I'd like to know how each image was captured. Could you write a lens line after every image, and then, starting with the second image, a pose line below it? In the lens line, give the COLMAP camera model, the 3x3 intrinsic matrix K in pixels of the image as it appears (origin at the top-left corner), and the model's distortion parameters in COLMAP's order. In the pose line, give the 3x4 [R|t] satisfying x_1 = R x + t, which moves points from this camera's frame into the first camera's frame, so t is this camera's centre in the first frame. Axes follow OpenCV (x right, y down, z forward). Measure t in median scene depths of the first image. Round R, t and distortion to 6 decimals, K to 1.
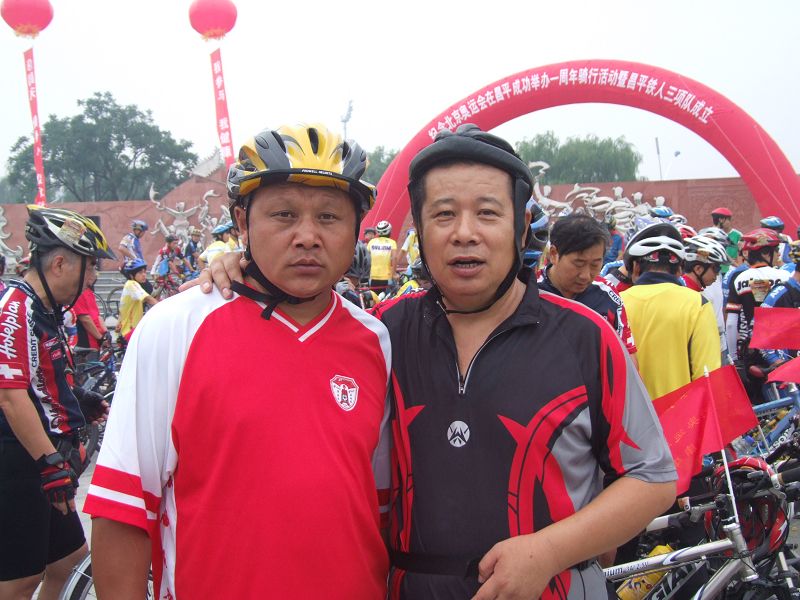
lens RADIAL K [[1027.3, 0, 423.9], [0, 1027.3, 298.0], [0, 0, 1]] dist [-0.078229, 0.072738]
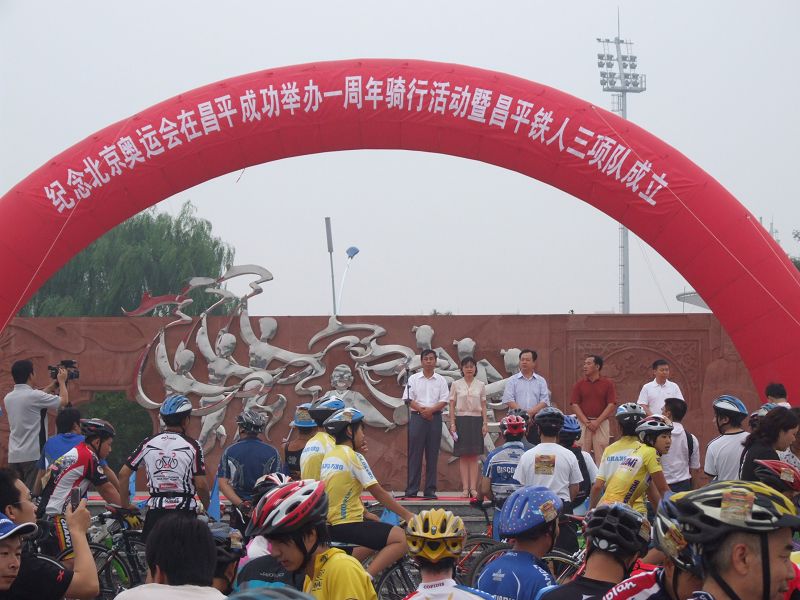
lens RADIAL K [[2230.8, 0, 400.0], [0, 2230.8, 300.0], [0, 0, 1]] dist [0.185110, 0.128597]
pose [[0.930106, 0.039786, 0.365130, -0.214907], [0.000817, 0.993889, -0.110380, -0.005113], [-0.367291, 0.102963, 0.924390, 0.039774]]
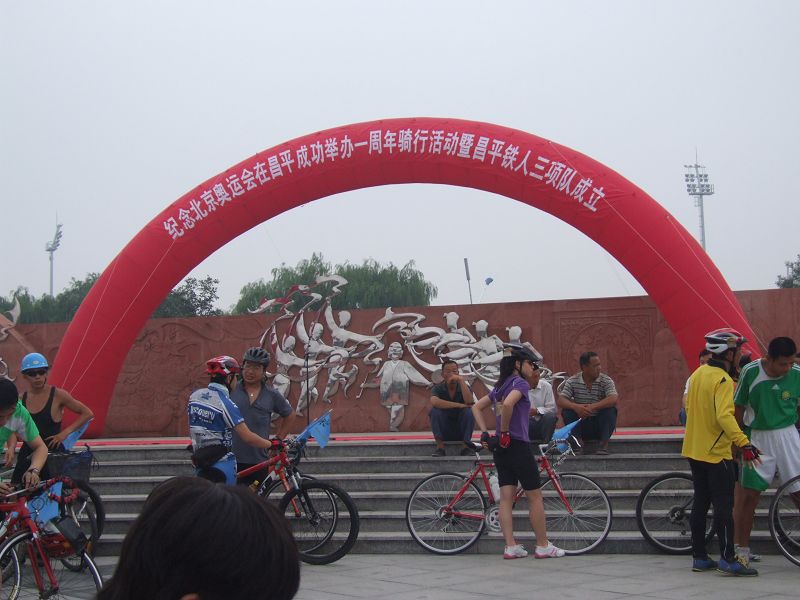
lens RADIAL K [[1193.6, 0, 417.4], [0, 1193.6, 300.5], [0, 0, 1]] dist [0.004585, 0.033163]
pose [[0.975966, 0.009882, 0.217699, -0.002528], [0.019917, 0.990745, -0.134264, -0.012049], [-0.217011, 0.135373, 0.966737, 0.263119]]
